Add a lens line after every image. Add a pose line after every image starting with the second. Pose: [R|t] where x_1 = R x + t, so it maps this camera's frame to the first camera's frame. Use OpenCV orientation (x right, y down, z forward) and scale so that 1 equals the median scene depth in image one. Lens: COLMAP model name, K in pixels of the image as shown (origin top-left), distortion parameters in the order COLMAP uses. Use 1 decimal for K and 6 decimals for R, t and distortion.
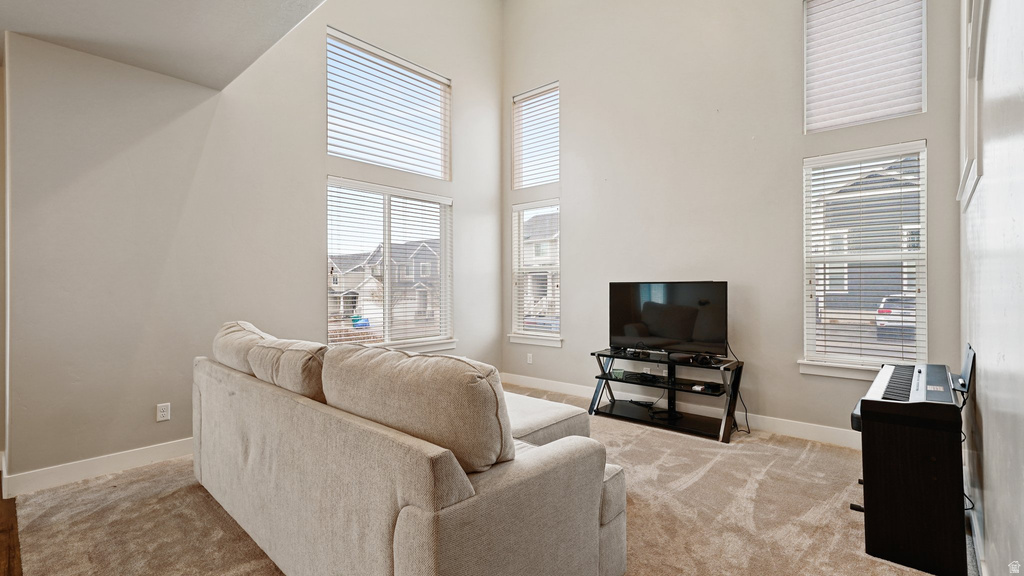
lens RADIAL K [[449.3, 0, 504.2], [0, 449.3, 283.5], [0, 0, 1]] dist [0.013065, 0.000212]
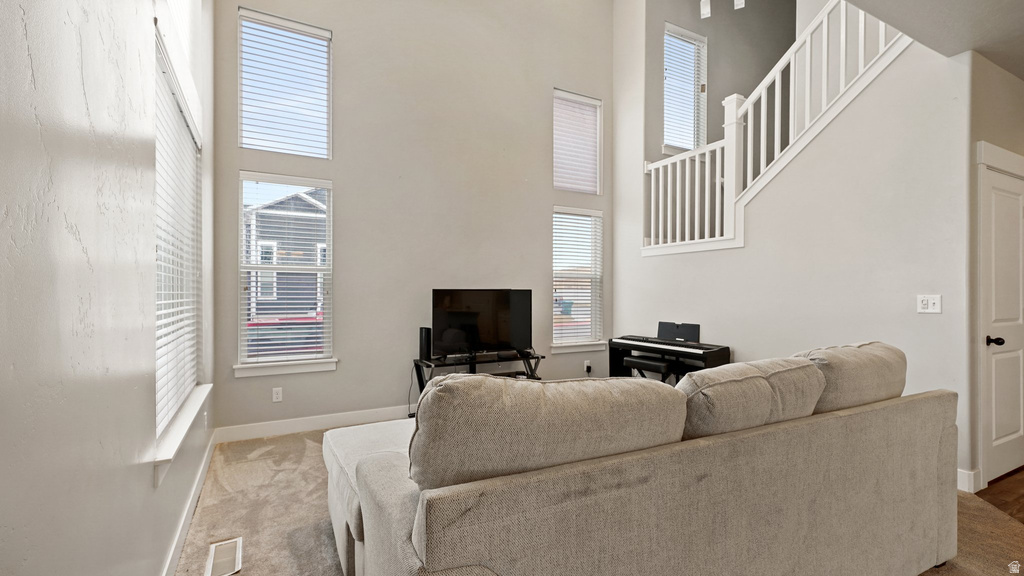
lens RADIAL K [[449.3, 0, 507.3], [0, 449.3, 293.1], [0, 0, 1]] dist [0.013065, 0.000212]
pose [[0.350764, 0.001052, 0.936463, -0.463517], [-0.006683, 0.999977, 0.001381, 0.003064], [-0.936440, -0.006743, 0.350763, 0.399736]]
